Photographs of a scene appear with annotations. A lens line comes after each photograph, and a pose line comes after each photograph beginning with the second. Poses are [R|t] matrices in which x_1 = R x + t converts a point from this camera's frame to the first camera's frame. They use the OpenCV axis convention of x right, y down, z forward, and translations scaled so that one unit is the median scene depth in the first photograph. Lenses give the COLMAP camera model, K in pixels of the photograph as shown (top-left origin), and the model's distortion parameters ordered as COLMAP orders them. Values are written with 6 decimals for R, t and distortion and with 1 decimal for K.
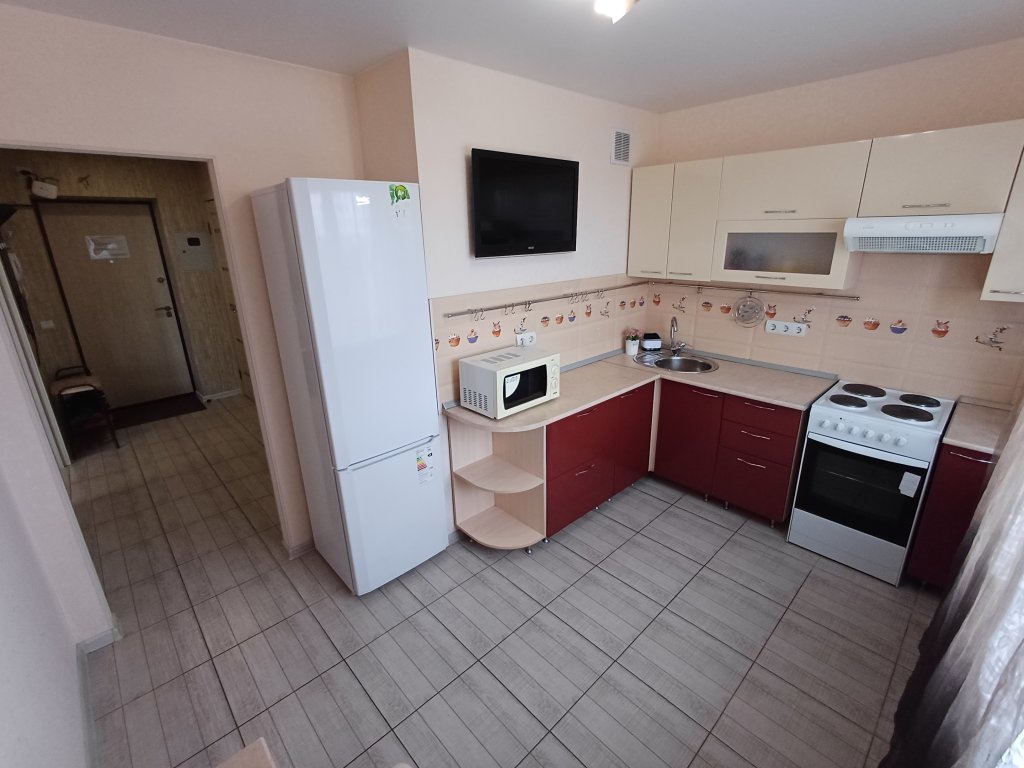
lens RADIAL K [[464.0, 0, 518.5], [0, 464.0, 376.5], [0, 0, 1]] dist [0.004732, -0.001670]
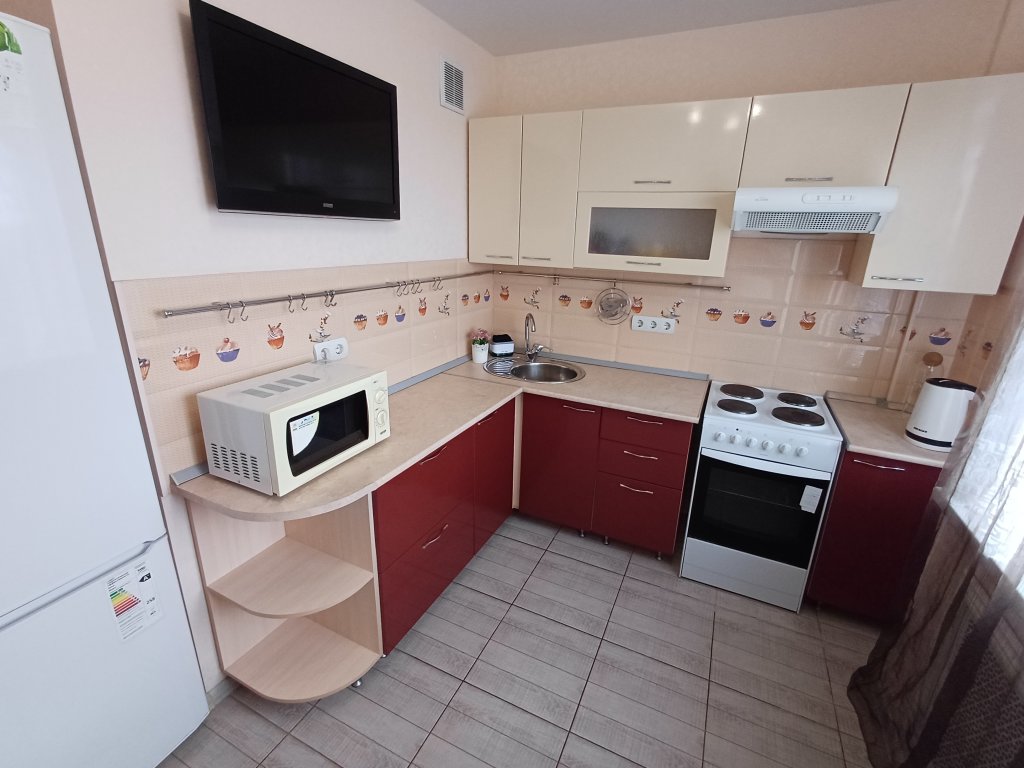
lens RADIAL K [[464.0, 0, 519.3], [0, 464.0, 378.0], [0, 0, 1]] dist [0.004732, -0.001670]
pose [[0.931032, -0.063951, 0.359290, 0.028666], [0.064370, 0.997868, 0.010812, -0.034627], [-0.359215, 0.013061, 0.933163, 0.333516]]
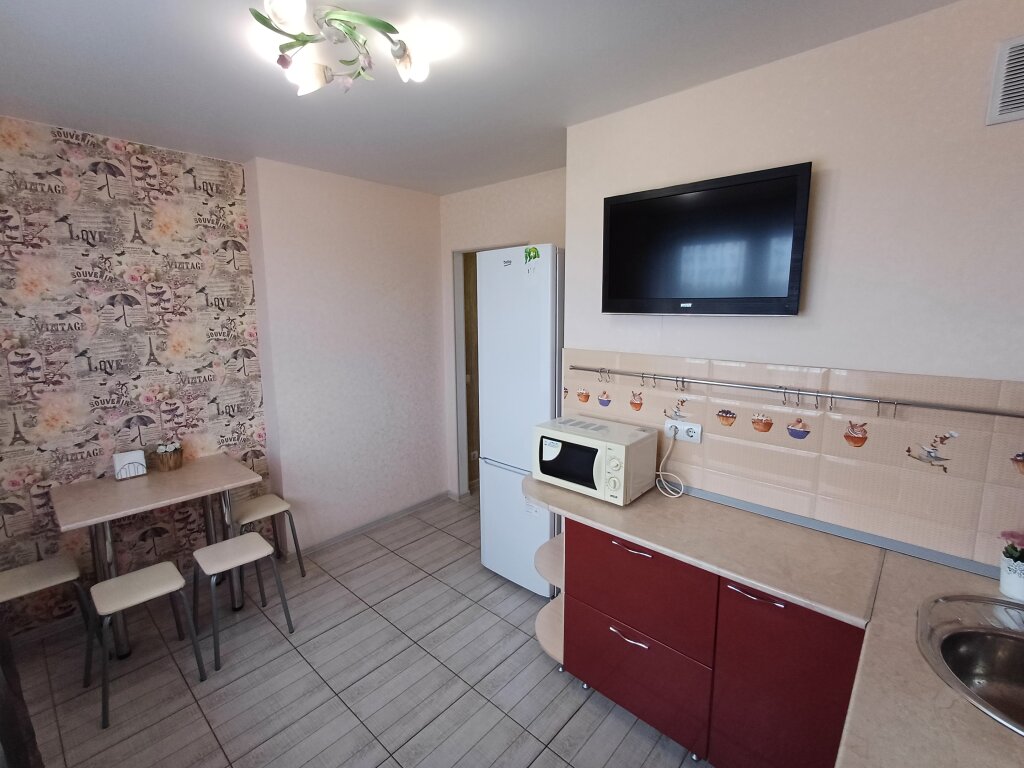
lens RADIAL K [[464.0, 0, 516.6], [0, 464.0, 375.8], [0, 0, 1]] dist [0.004732, -0.001670]
pose [[0.080922, 0.172057, -0.981758, 0.758494], [-0.299253, 0.943739, 0.140728, -0.203222], [0.950736, 0.282406, 0.127858, 0.712340]]
